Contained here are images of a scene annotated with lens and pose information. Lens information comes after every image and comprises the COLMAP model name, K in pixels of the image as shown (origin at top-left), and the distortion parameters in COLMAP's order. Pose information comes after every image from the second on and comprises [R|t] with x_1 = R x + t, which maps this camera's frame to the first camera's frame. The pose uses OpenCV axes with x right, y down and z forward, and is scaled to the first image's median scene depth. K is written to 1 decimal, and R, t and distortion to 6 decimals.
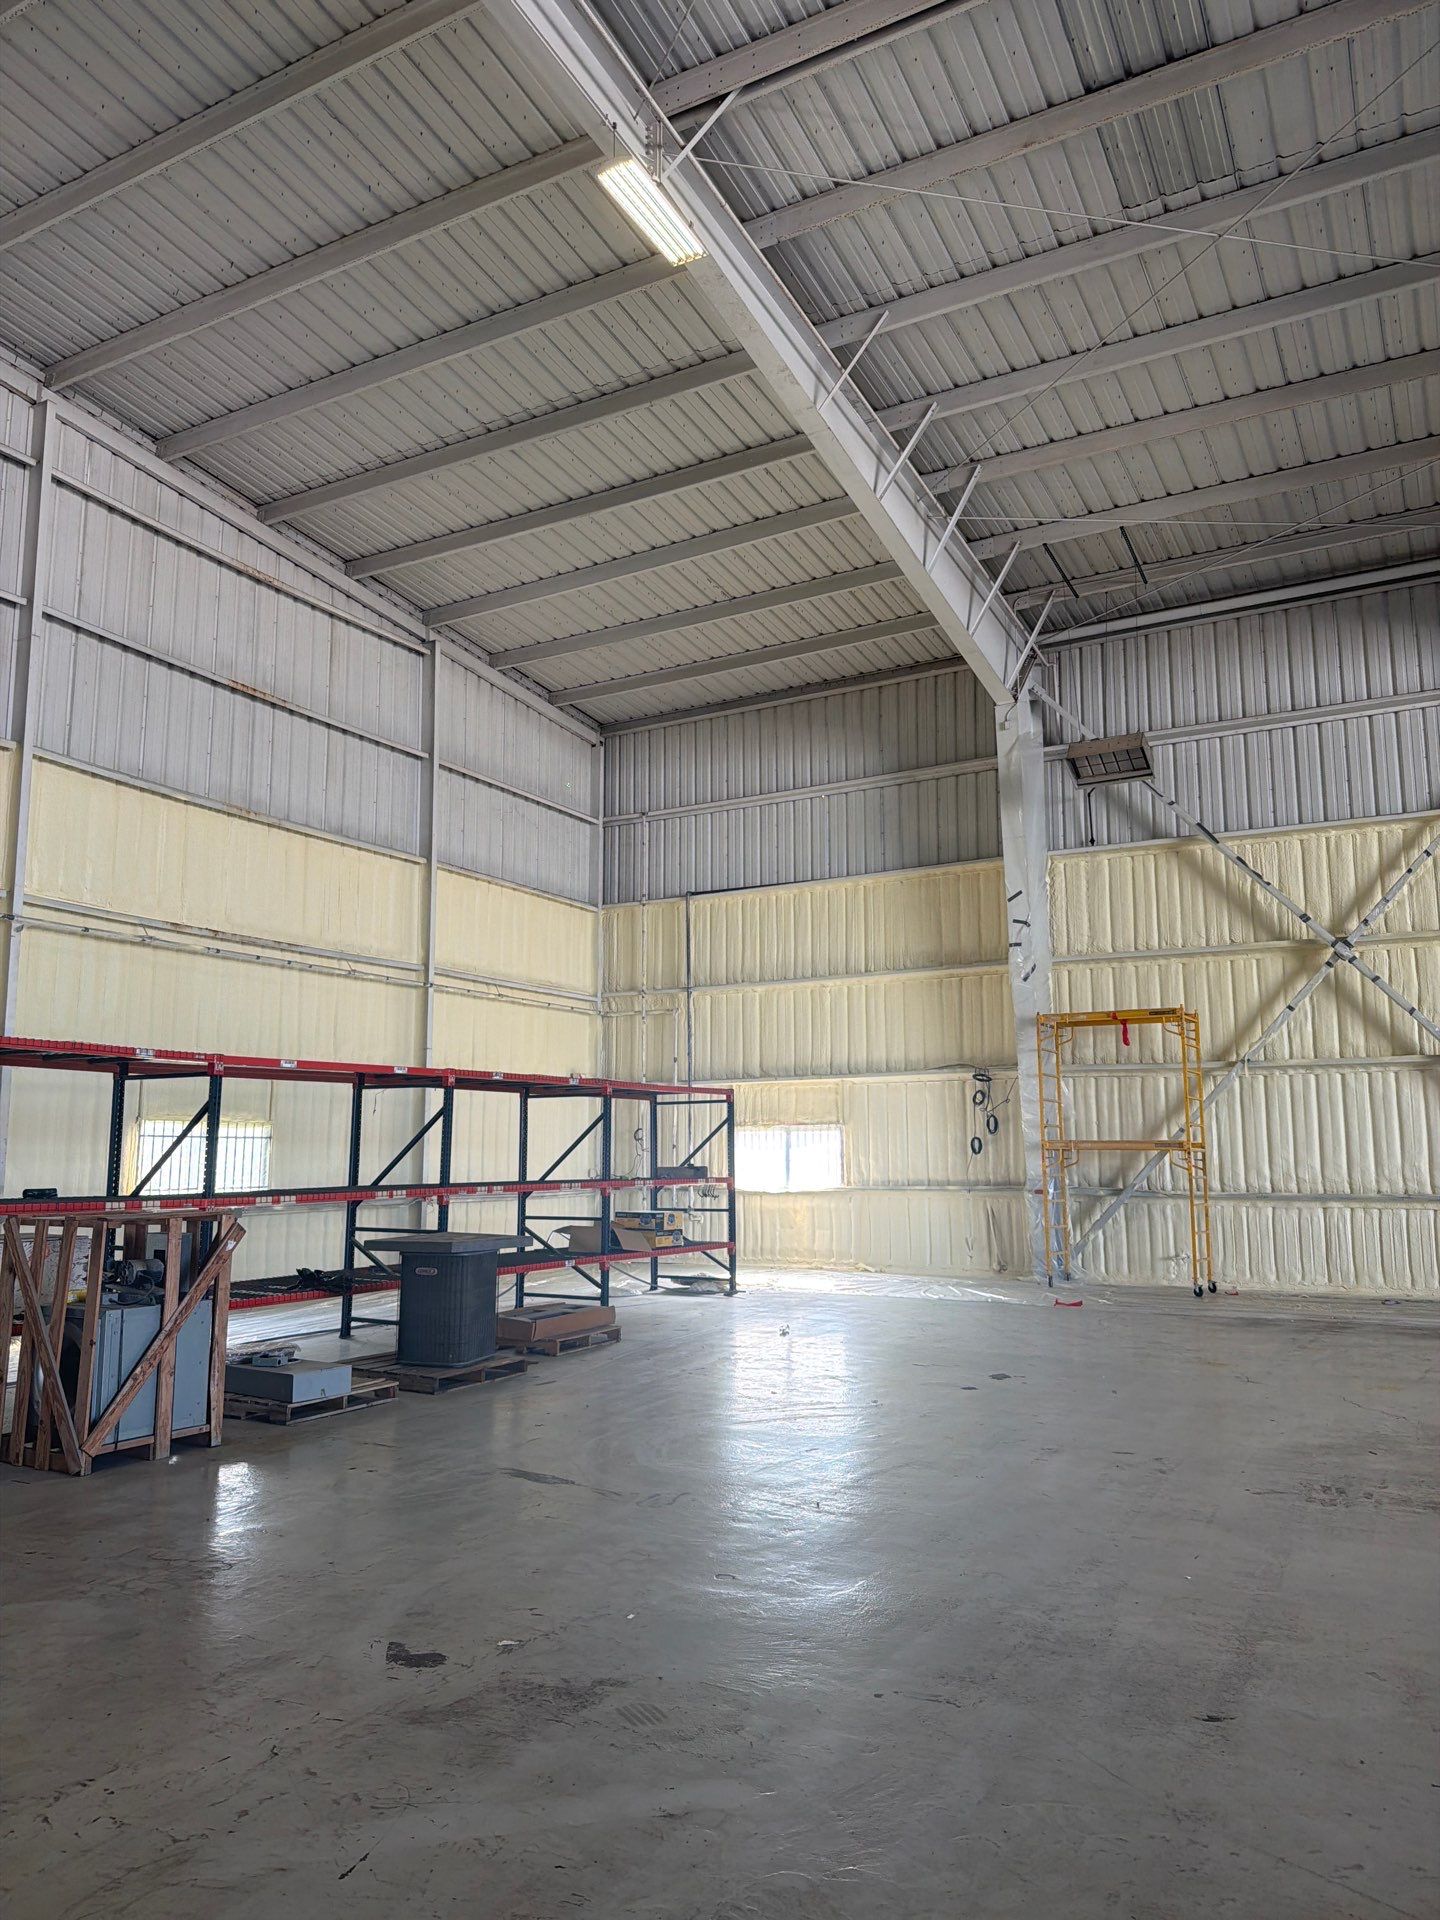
lens RADIAL K [[1331.5, 0, 731.0], [0, 1331.5, 956.4], [0, 0, 1]] dist [0.064849, -0.066921]
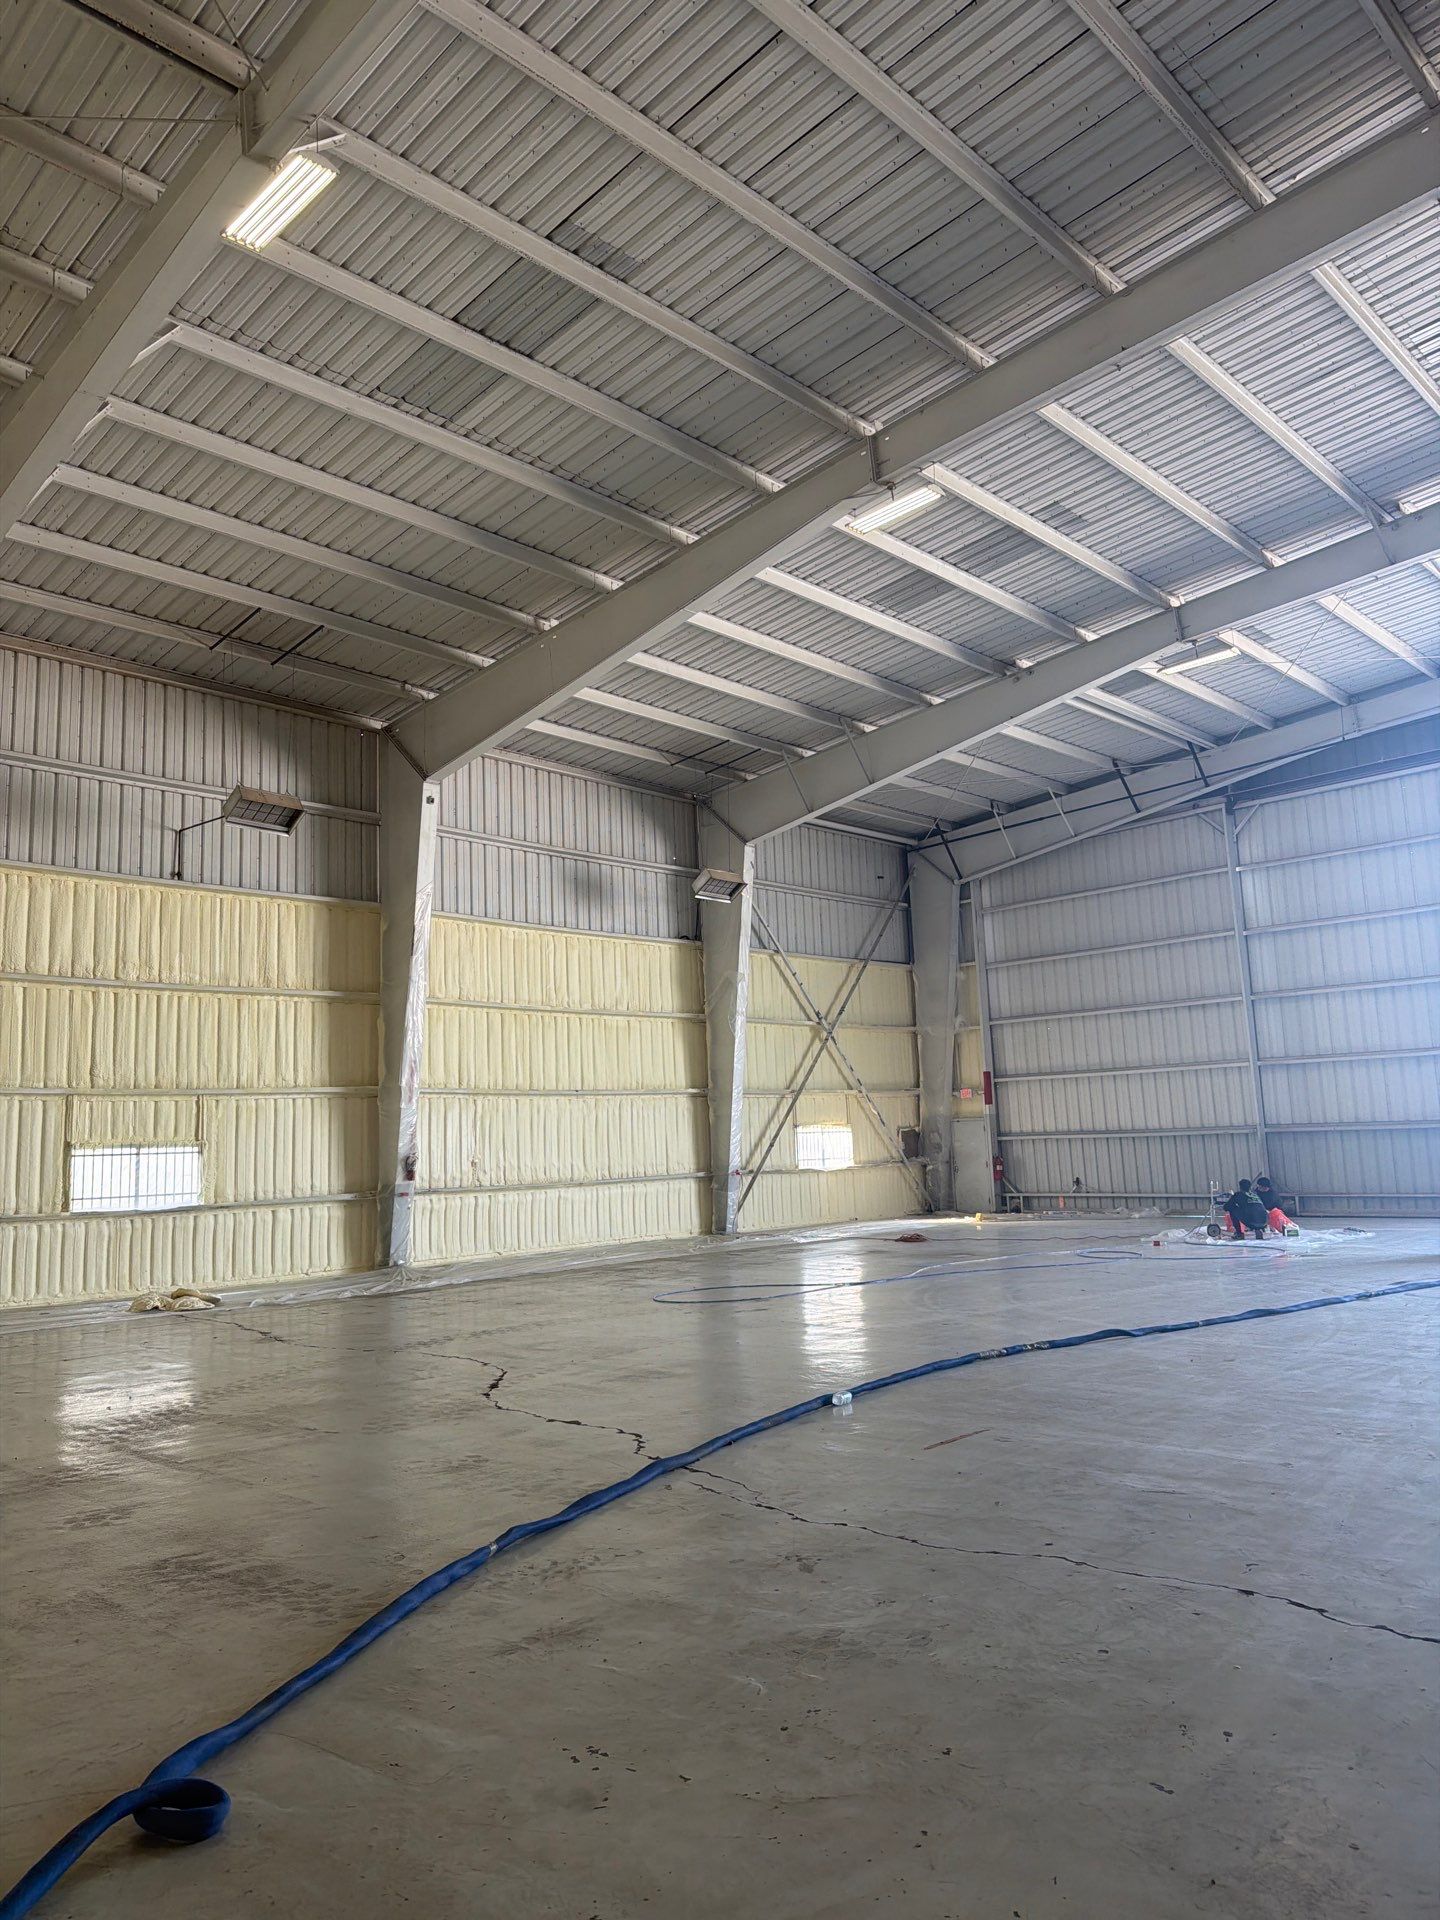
lens RADIAL K [[1331.5, 0, 723.3], [0, 1331.5, 977.5], [0, 0, 1]] dist [0.064849, -0.066921]
pose [[0.296193, 0.111784, 0.948564, -0.362293], [-0.104885, 0.990928, -0.084026, 0.024106], [-0.949352, -0.074602, 0.305231, 0.165020]]
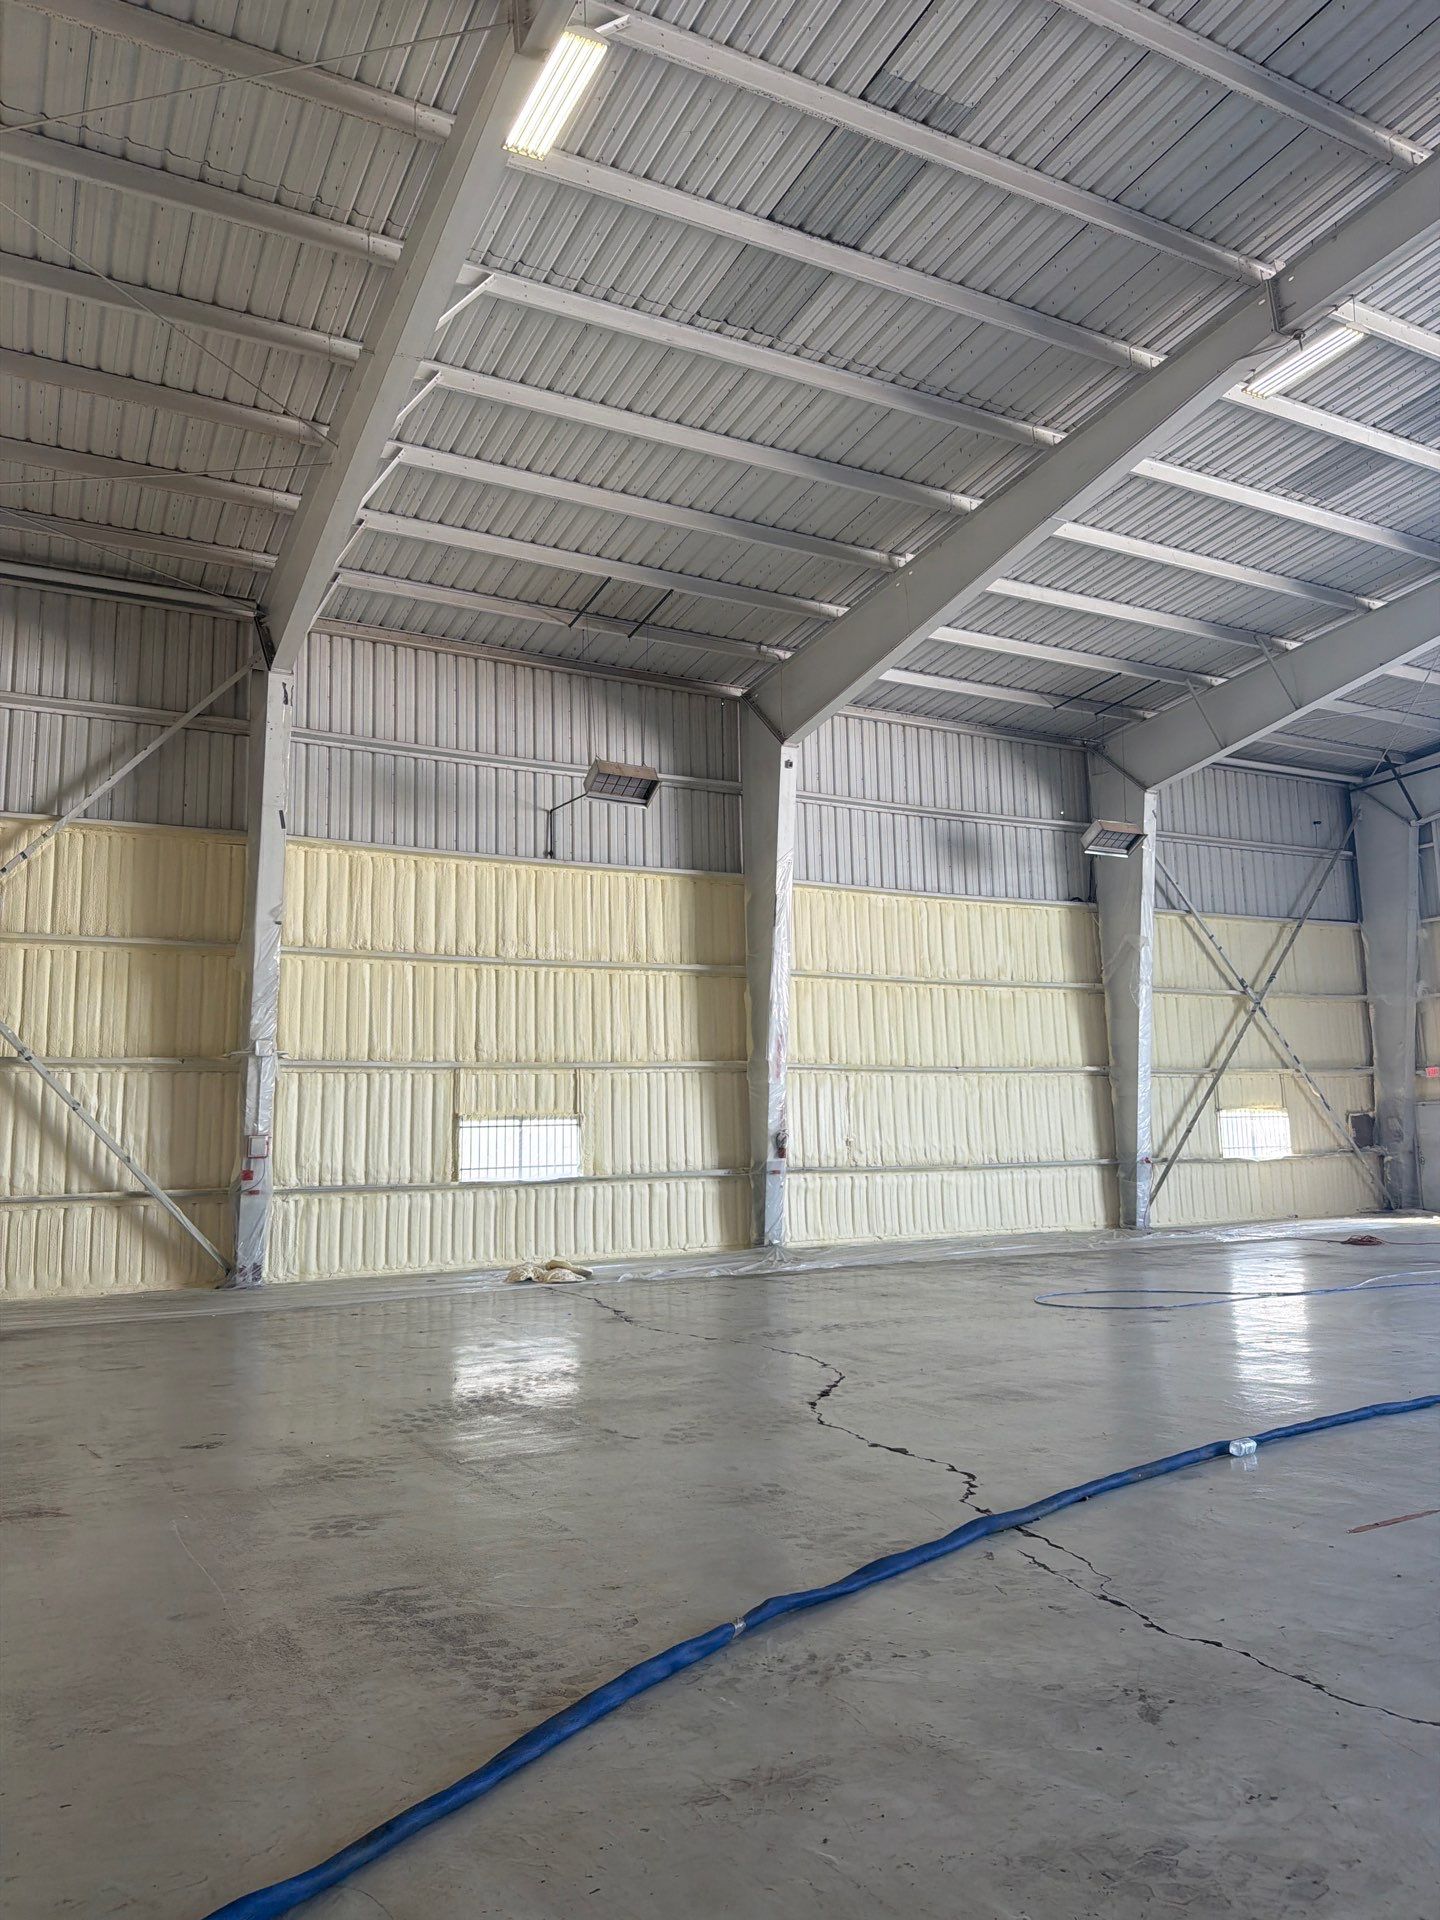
lens RADIAL K [[1331.5, 0, 719.5], [0, 1331.5, 957.9], [0, 0, 1]] dist [0.064849, -0.066921]
pose [[0.574173, 0.100288, 0.812569, -0.322897], [-0.099702, 0.993648, -0.052186, 0.024898], [-0.812641, -0.051051, 0.580525, 0.165651]]
